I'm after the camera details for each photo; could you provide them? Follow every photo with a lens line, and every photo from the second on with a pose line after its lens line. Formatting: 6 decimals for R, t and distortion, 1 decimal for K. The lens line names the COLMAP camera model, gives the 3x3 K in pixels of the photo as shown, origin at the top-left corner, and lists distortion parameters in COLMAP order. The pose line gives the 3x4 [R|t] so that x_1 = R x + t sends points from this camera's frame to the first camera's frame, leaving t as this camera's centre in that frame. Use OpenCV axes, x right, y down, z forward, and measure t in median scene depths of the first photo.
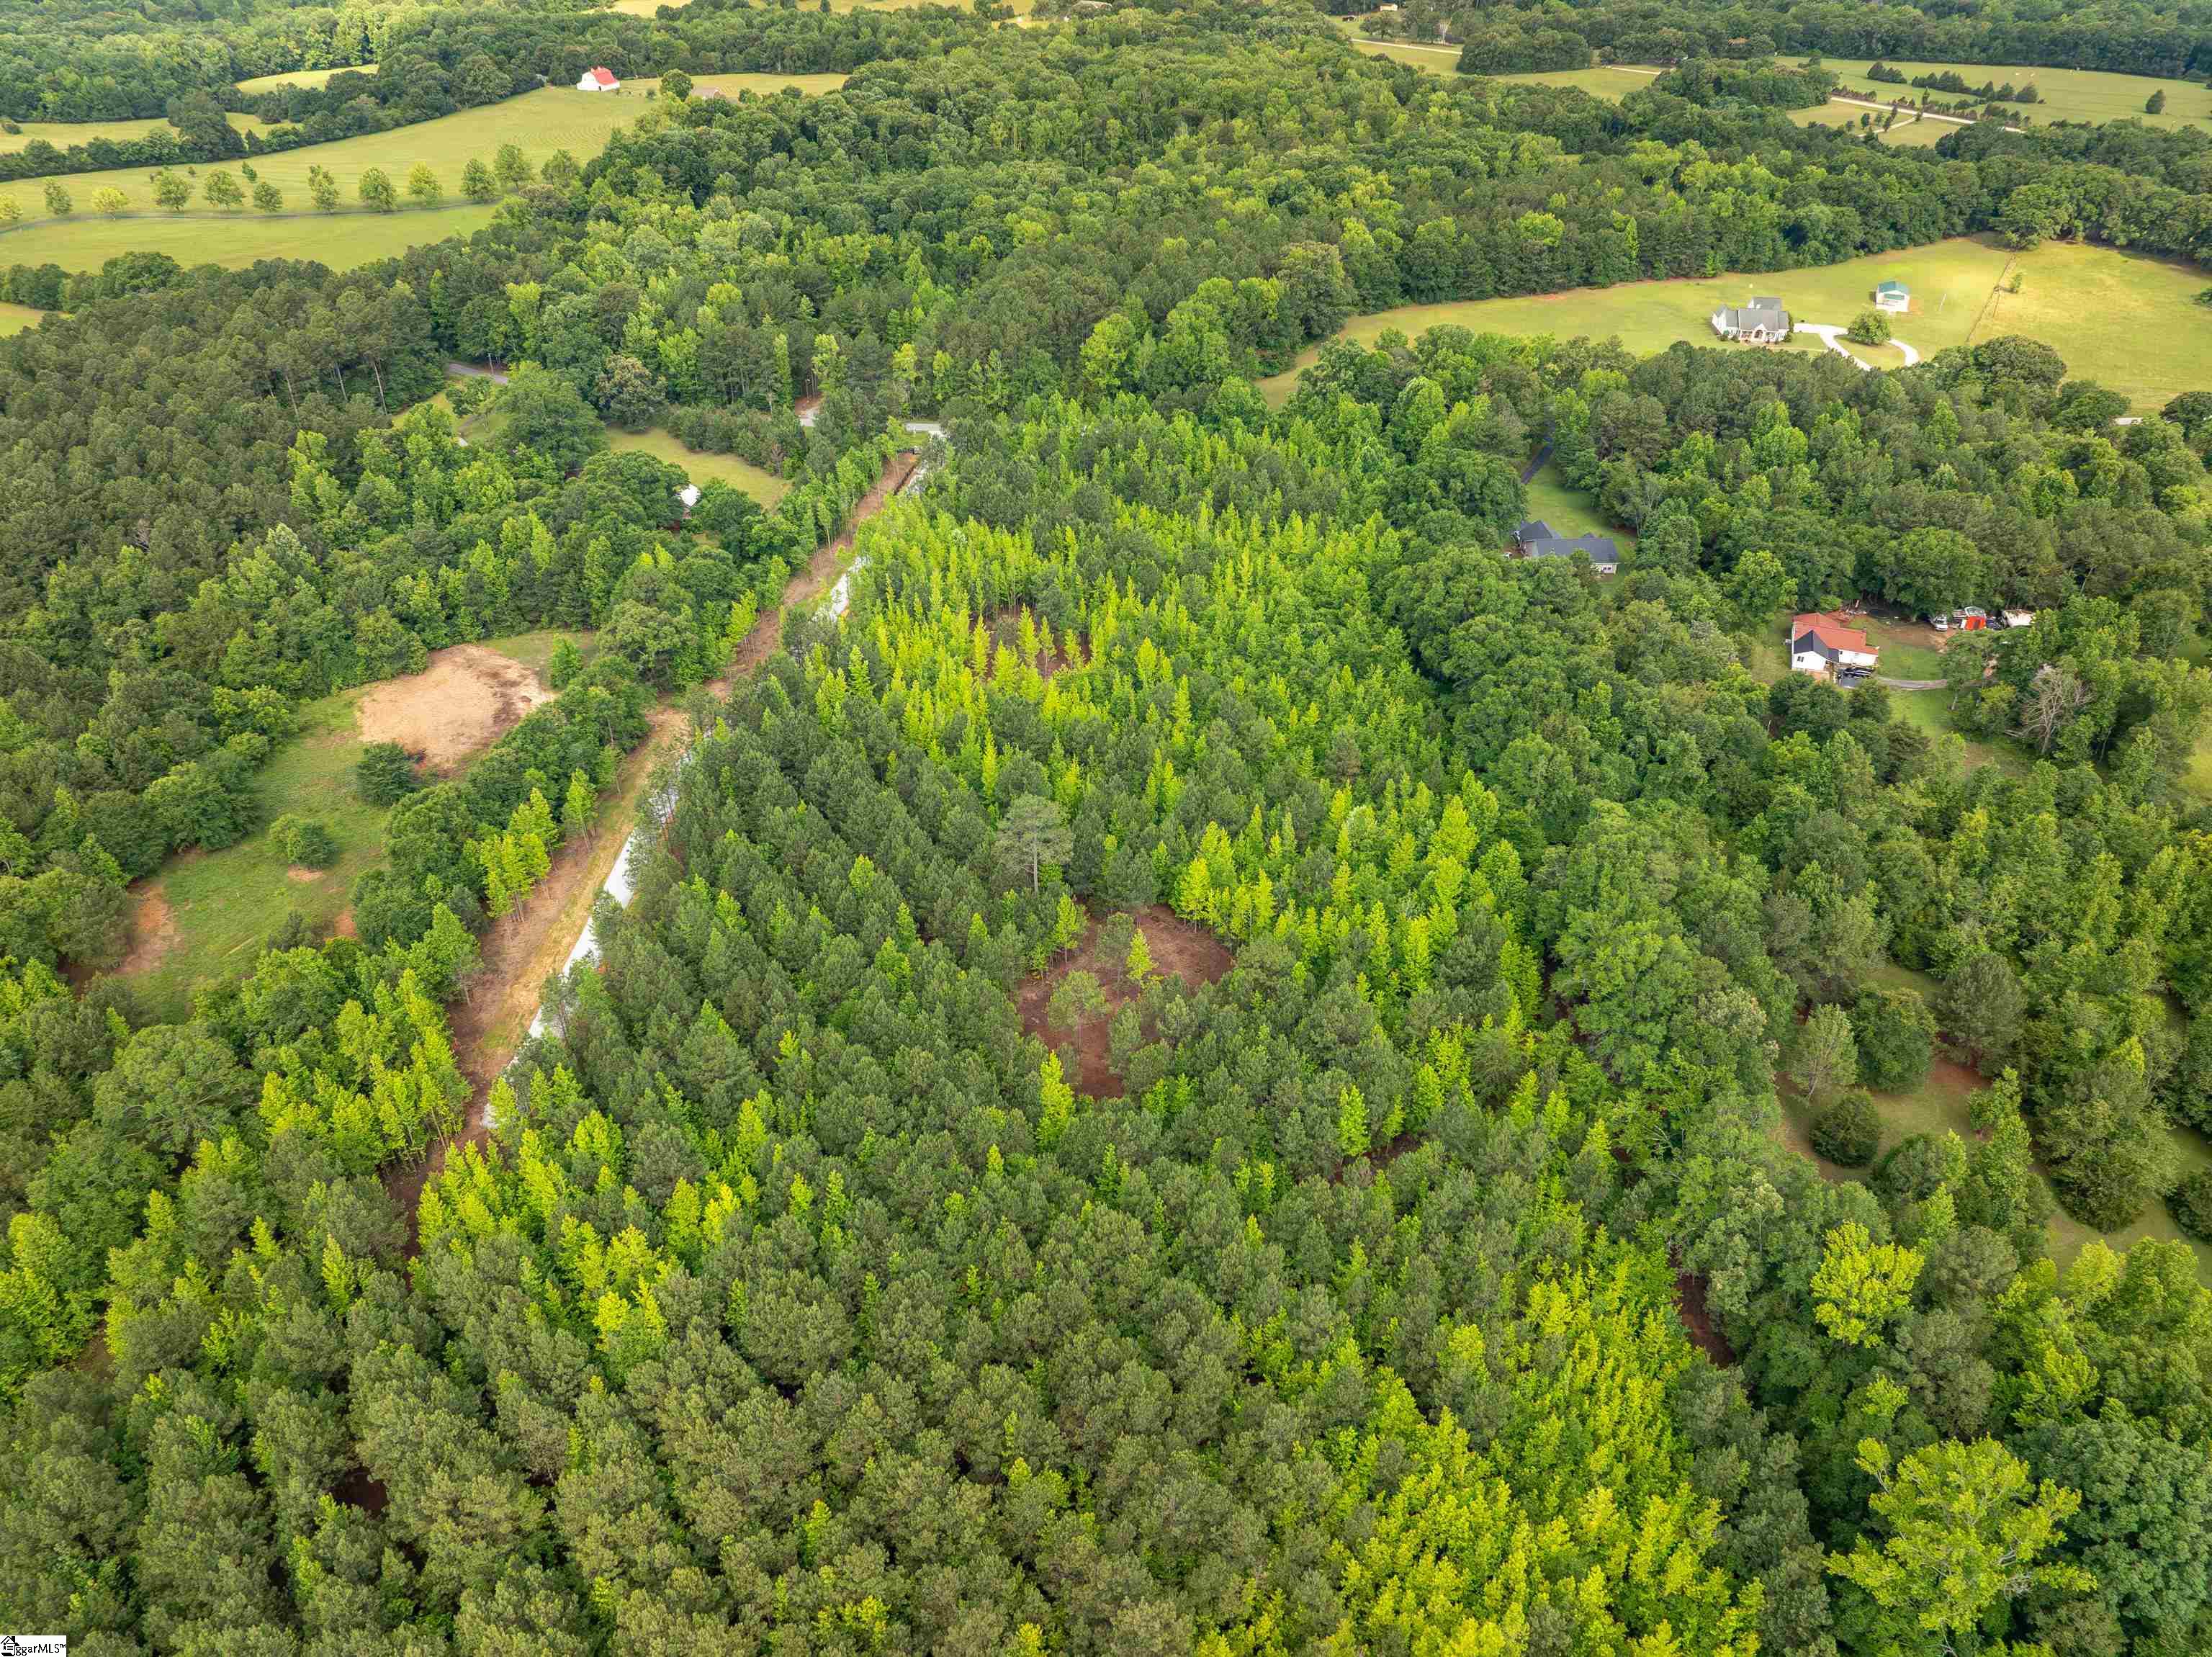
lens RADIAL K [[1551.6, 0, 1100.7], [0, 1551.6, 822.9], [0, 0, 1]] dist [-0.051195, 0.019800]
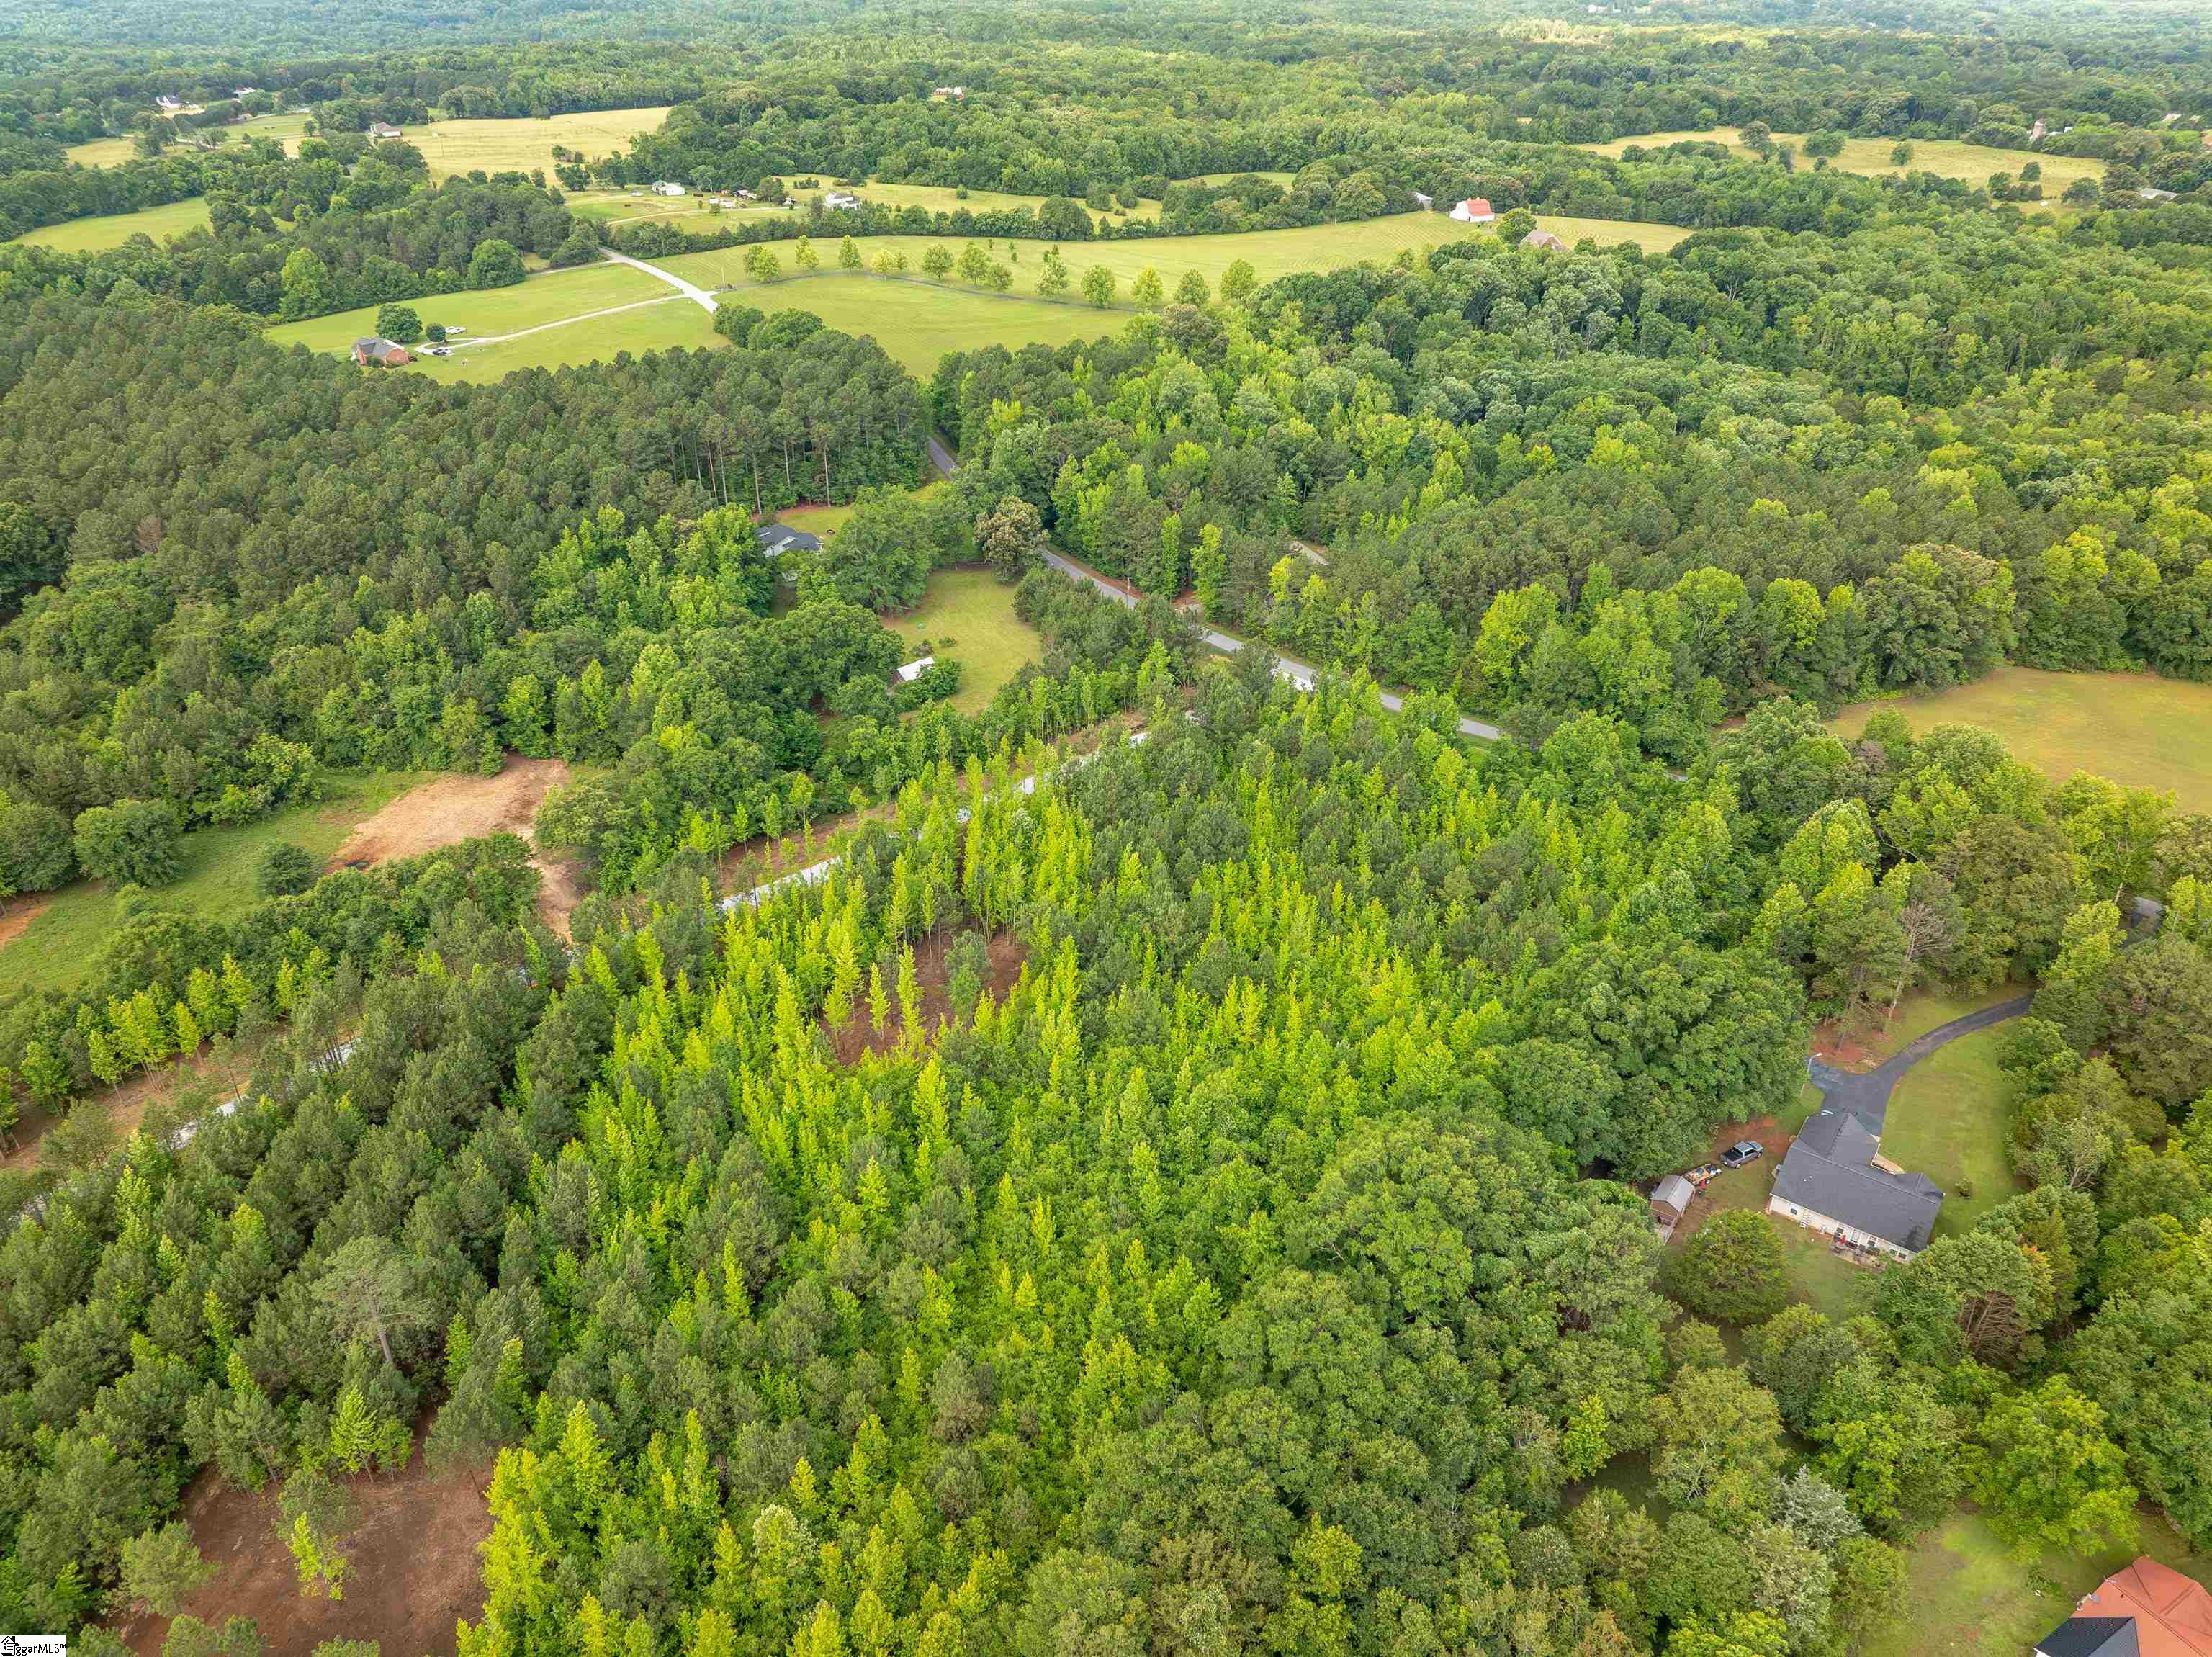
lens RADIAL K [[1551.6, 0, 1106.3], [0, 1551.6, 833.7], [0, 0, 1]] dist [-0.051195, 0.019800]
pose [[0.767336, 0.317851, -0.556926, 0.203774], [-0.354553, 0.933975, 0.044537, -0.129347], [0.534311, 0.163285, 0.829367, 0.229517]]
